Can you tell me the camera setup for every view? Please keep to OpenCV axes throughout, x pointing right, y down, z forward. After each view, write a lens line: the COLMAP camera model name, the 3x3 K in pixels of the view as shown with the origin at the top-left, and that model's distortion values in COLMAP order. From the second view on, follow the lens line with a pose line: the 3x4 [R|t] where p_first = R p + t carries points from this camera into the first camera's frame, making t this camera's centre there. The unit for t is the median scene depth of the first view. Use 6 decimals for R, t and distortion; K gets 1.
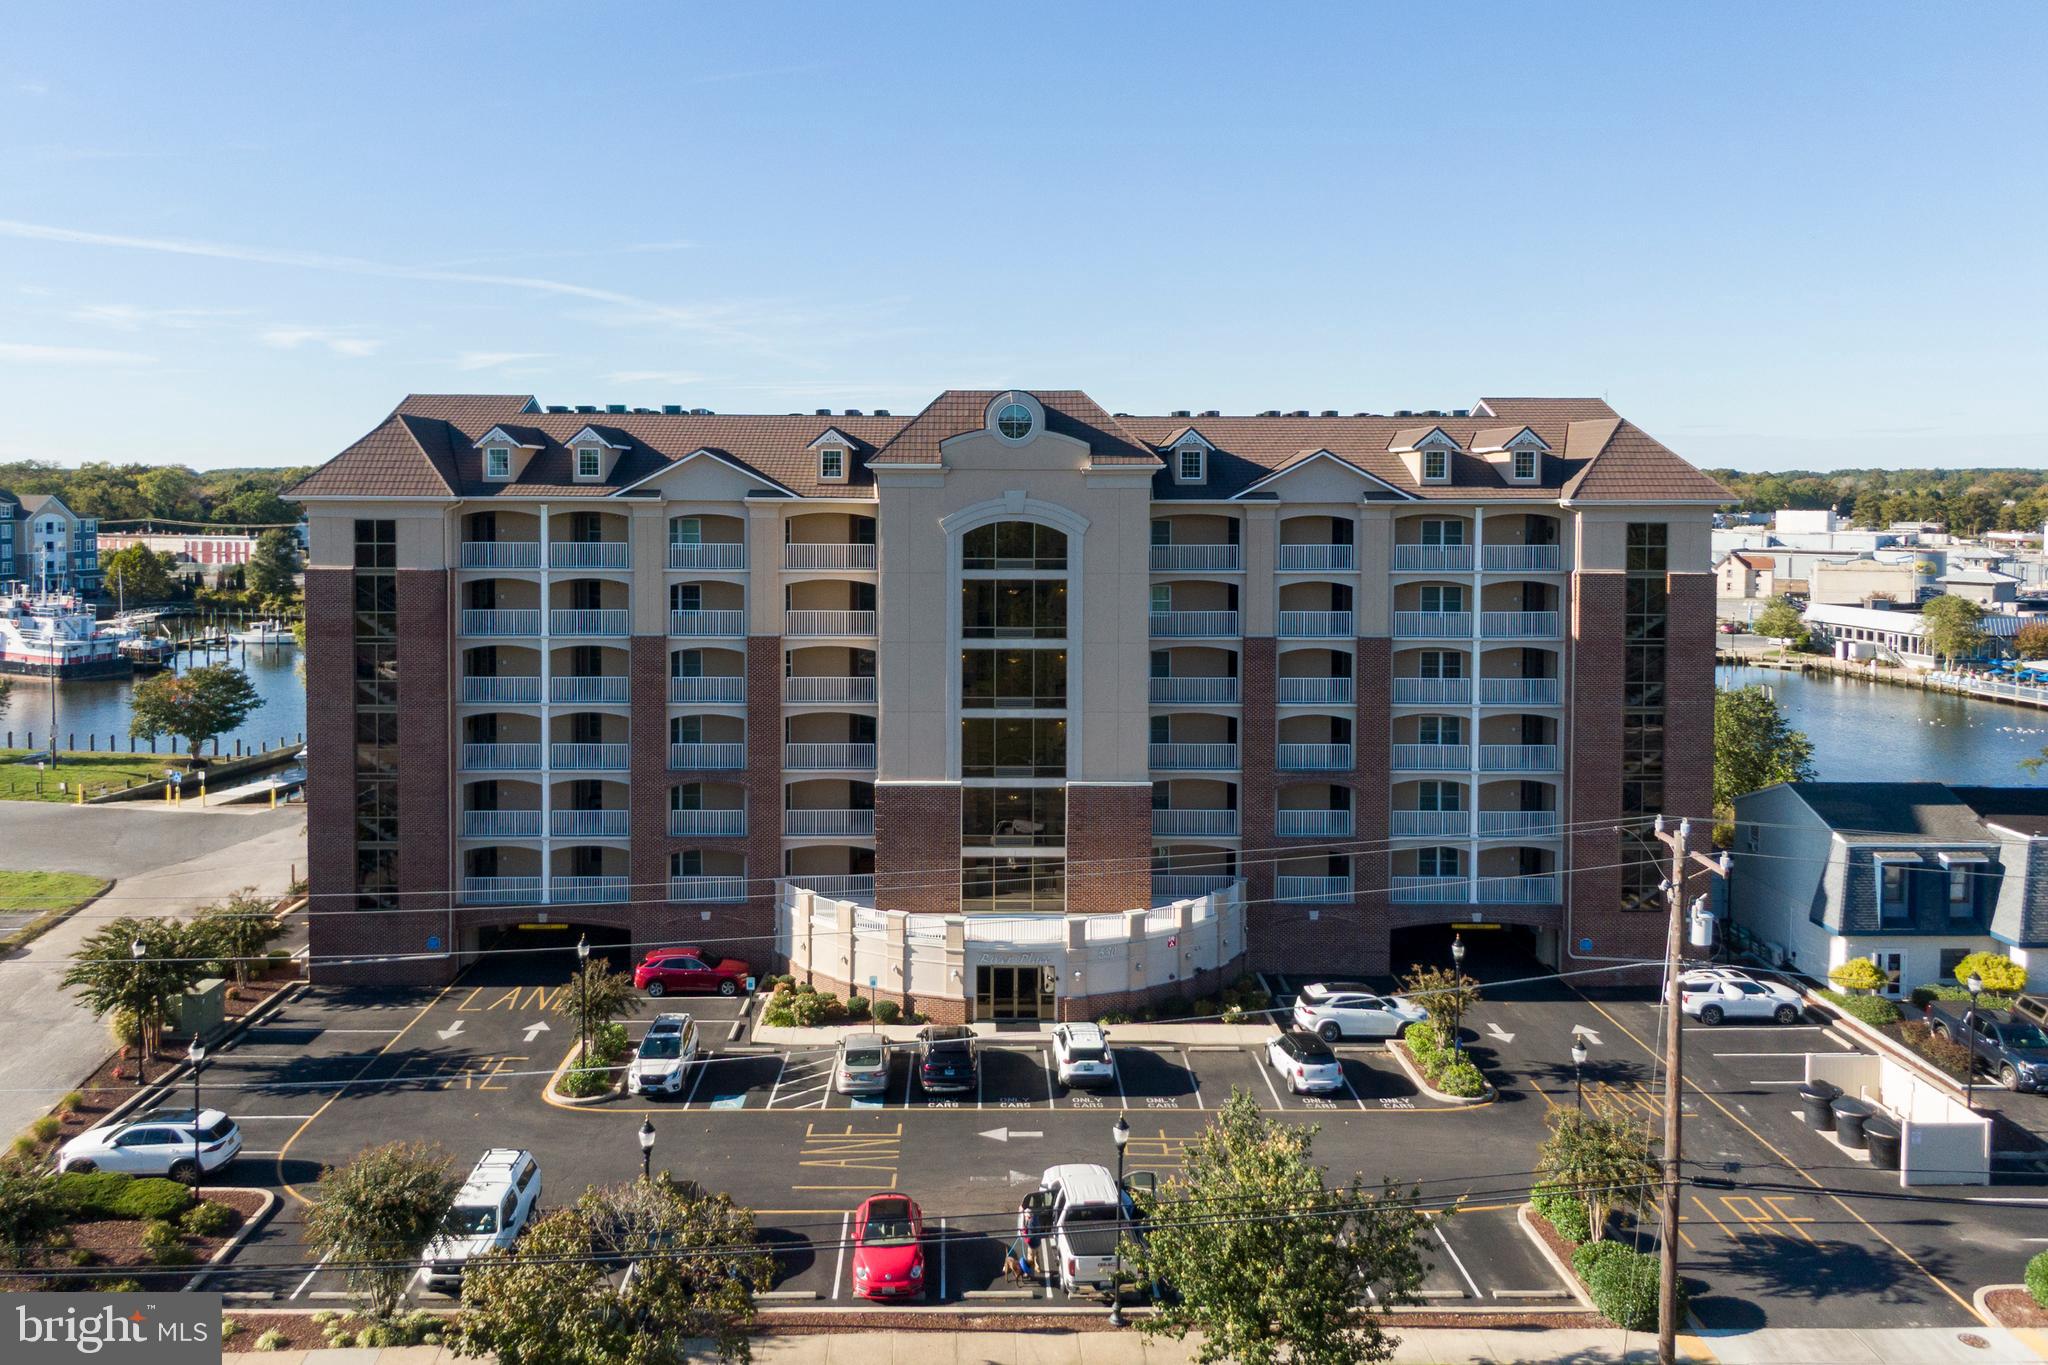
lens RADIAL K [[1631.1, 0, 943.7], [0, 1631.1, 681.3], [0, 0, 1]] dist [0.017648, 0.003273]
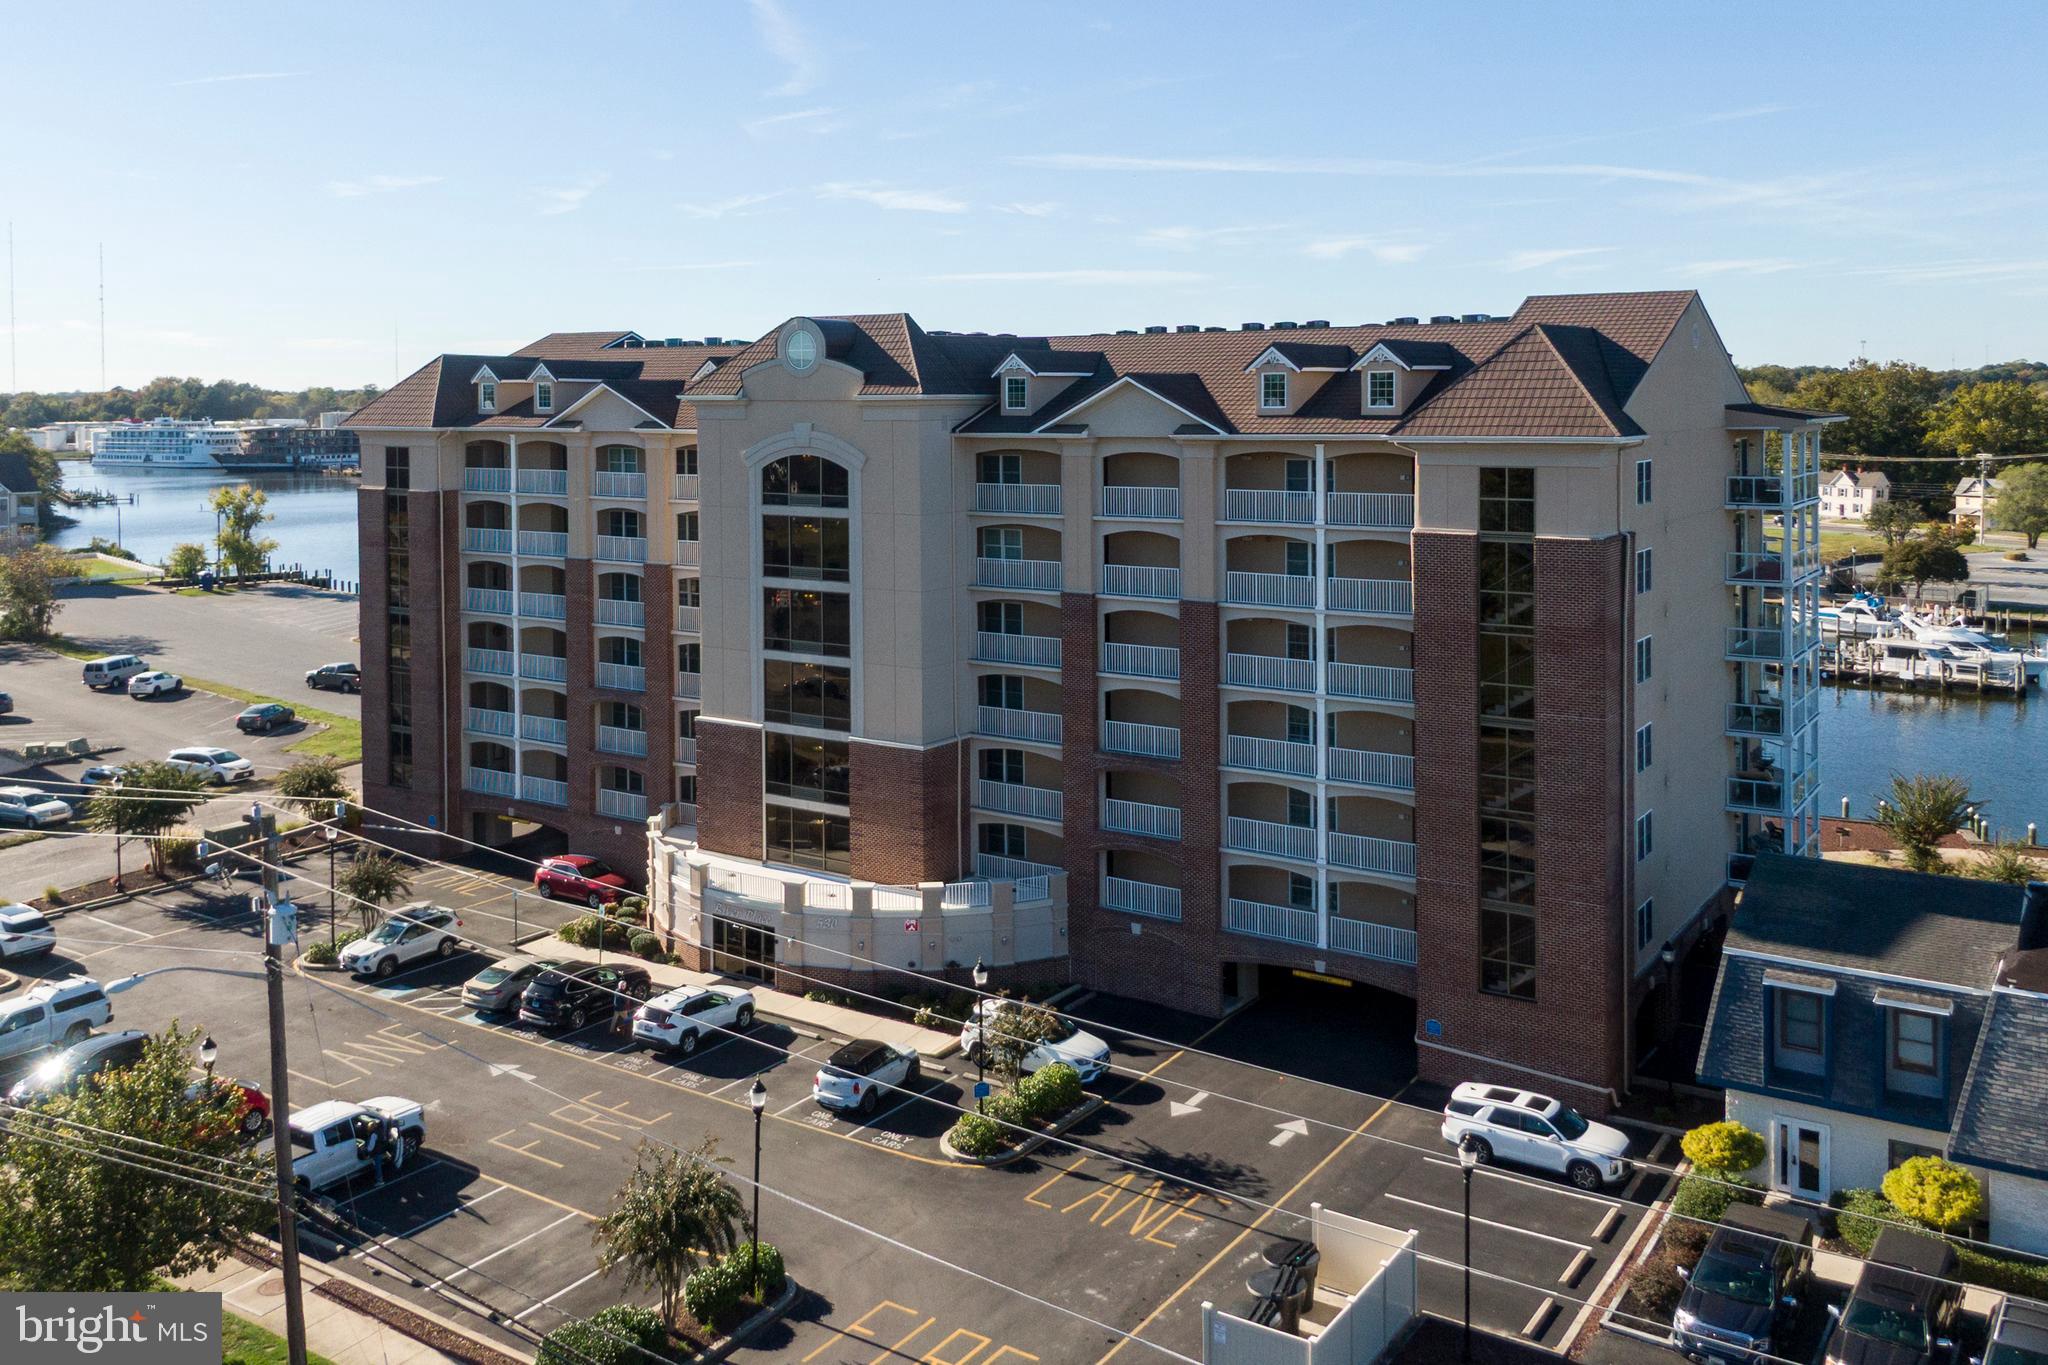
lens RADIAL K [[1658.4, 0, 1026.2], [0, 1658.4, 606.1], [0, 0, 1]] dist [0.035512, -0.007759]
pose [[0.832916, 0.061334, -0.549990, 0.670937], [-0.064280, 0.997835, 0.013929, -0.031772], [0.549653, 0.023752, 0.835055, 0.264774]]
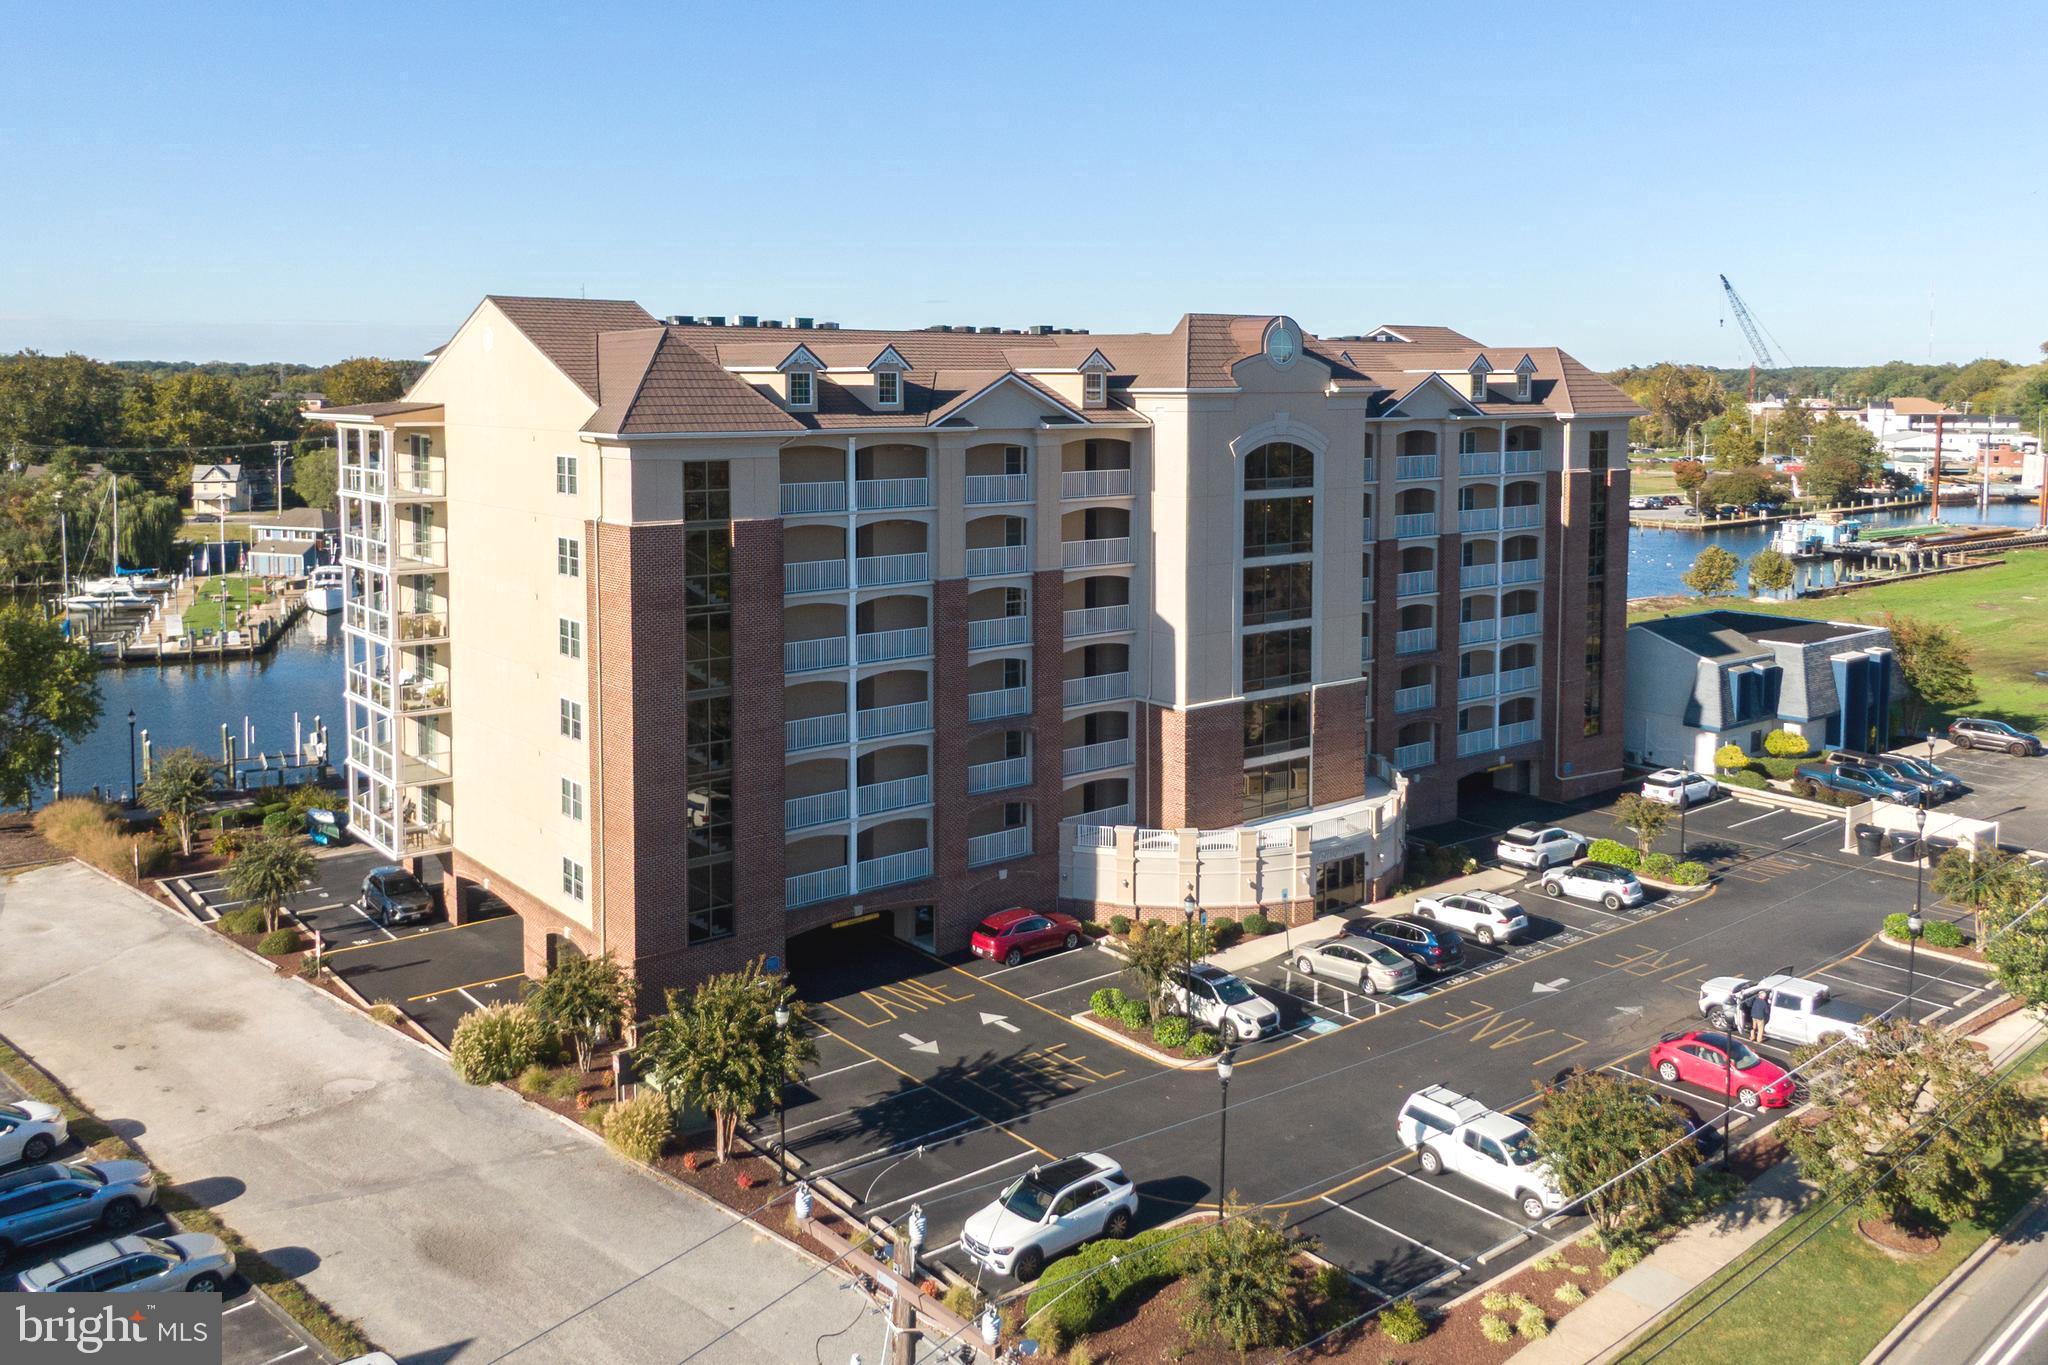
lens RADIAL K [[1655.2, 0, 1024.0], [0, 1655.2, 682.5], [0, 0, 1]] dist [-0.005461, -0.001579]
pose [[0.790850, -0.113603, 0.601374, -0.724062], [0.087659, 0.993516, 0.072402, -0.035201], [-0.605699, -0.004543, 0.795681, 0.250793]]
